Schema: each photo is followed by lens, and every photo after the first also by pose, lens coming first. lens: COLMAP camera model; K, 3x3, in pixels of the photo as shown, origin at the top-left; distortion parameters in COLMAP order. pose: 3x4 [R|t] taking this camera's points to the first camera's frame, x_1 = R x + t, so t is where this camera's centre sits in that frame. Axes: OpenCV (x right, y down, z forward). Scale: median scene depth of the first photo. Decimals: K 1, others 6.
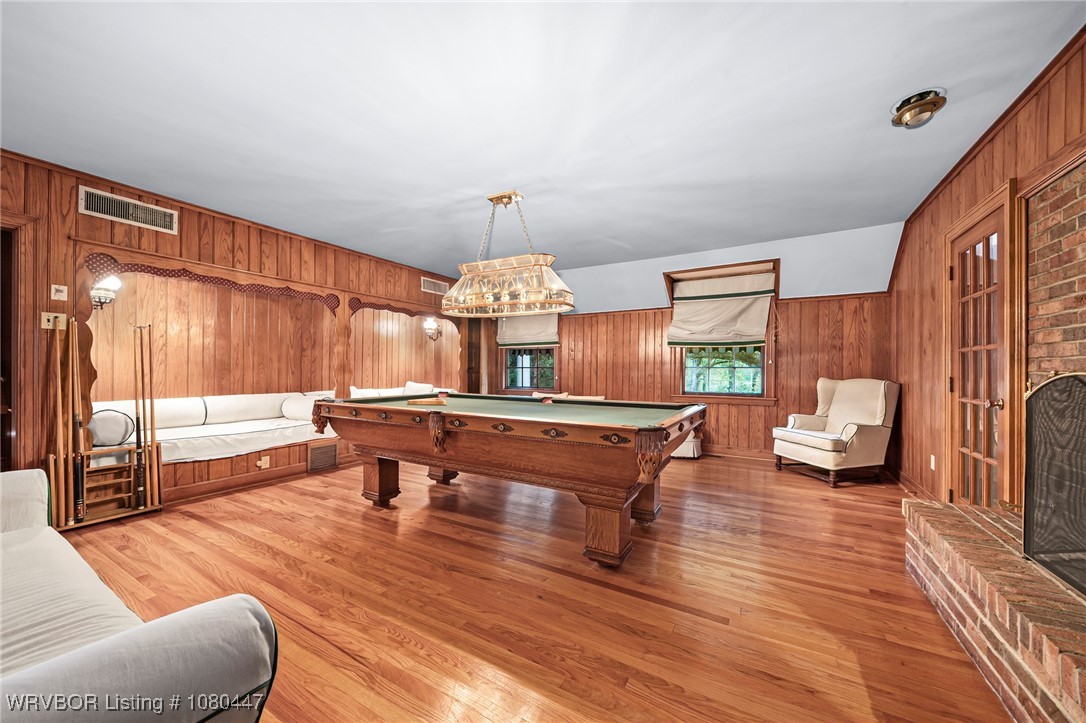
lens RADIAL K [[404.3, 0, 543.5], [0, 404.3, 368.2], [0, 0, 1]] dist [-0.000832, 0.000034]
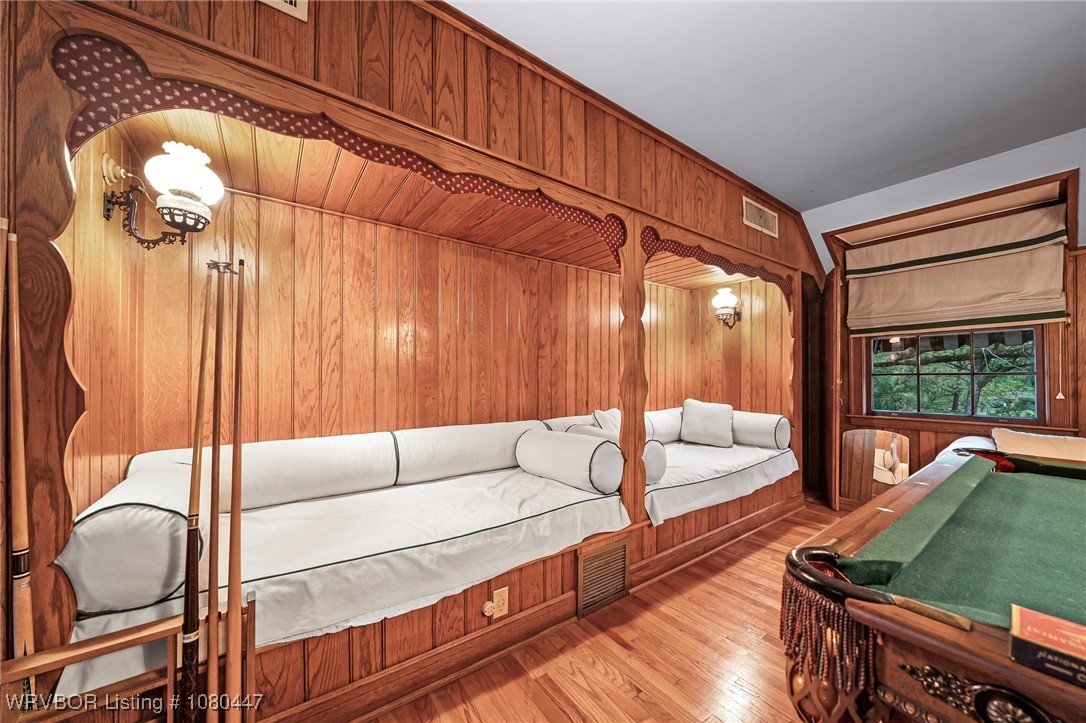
lens RADIAL K [[379.0, 0, 539.9], [0, 379.0, 376.7], [0, 0, 1]] dist [0.000458, 0.000184]
pose [[0.910967, -0.006277, -0.412431, -0.451640], [0.006389, 0.999979, -0.001108, -0.000646], [0.412430, -0.001626, 0.910988, 0.610915]]
